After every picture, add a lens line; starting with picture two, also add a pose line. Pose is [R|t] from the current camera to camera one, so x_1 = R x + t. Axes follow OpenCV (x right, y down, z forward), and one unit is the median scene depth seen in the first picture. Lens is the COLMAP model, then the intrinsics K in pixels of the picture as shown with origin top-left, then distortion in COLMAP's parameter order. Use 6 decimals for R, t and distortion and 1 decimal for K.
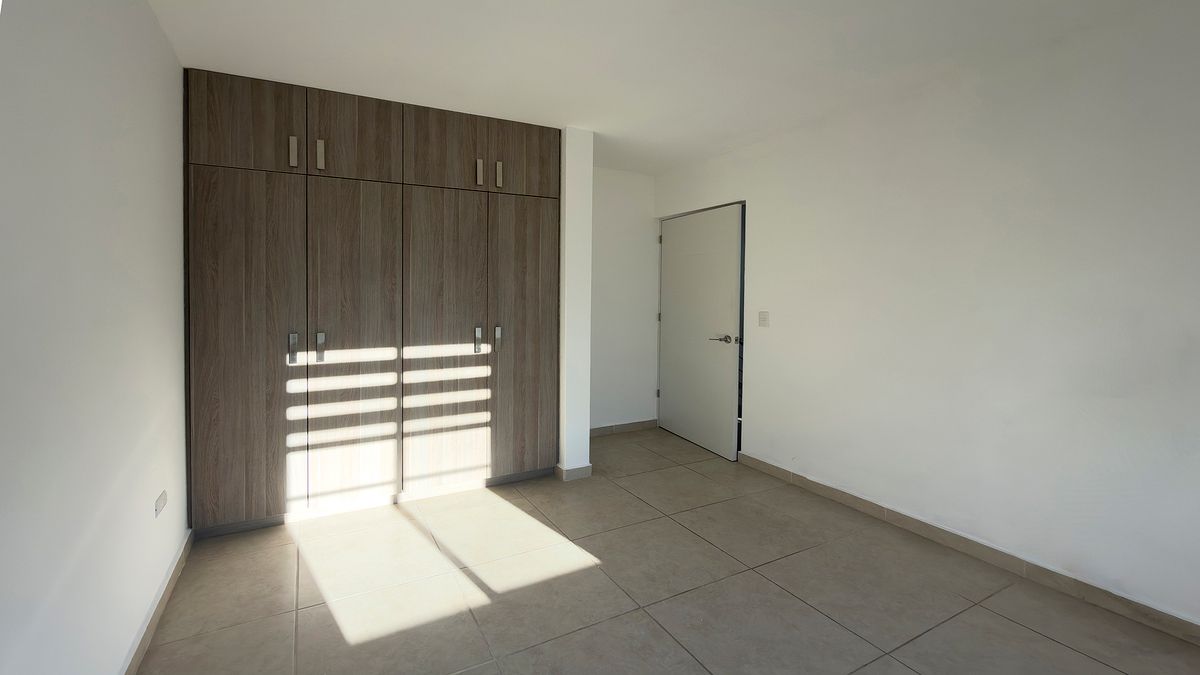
lens RADIAL K [[509.2, 0, 589.1], [0, 509.2, 328.4], [0, 0, 1]] dist [-0.006749, -0.000476]
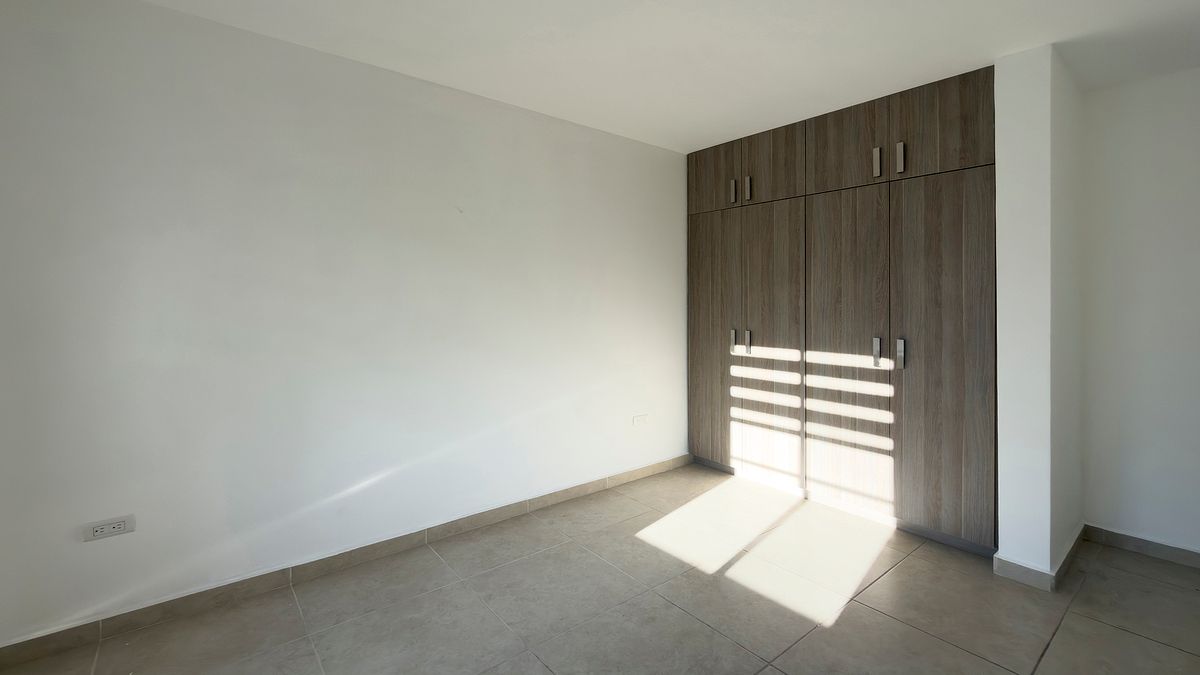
lens RADIAL K [[509.2, 0, 589.5], [0, 509.2, 345.9], [0, 0, 1]] dist [-0.006749, -0.000476]
pose [[0.168797, 0.082766, -0.982170, 0.584527], [-0.083100, 0.994115, 0.069491, -0.008724], [0.982141, 0.069888, 0.174682, 0.370605]]
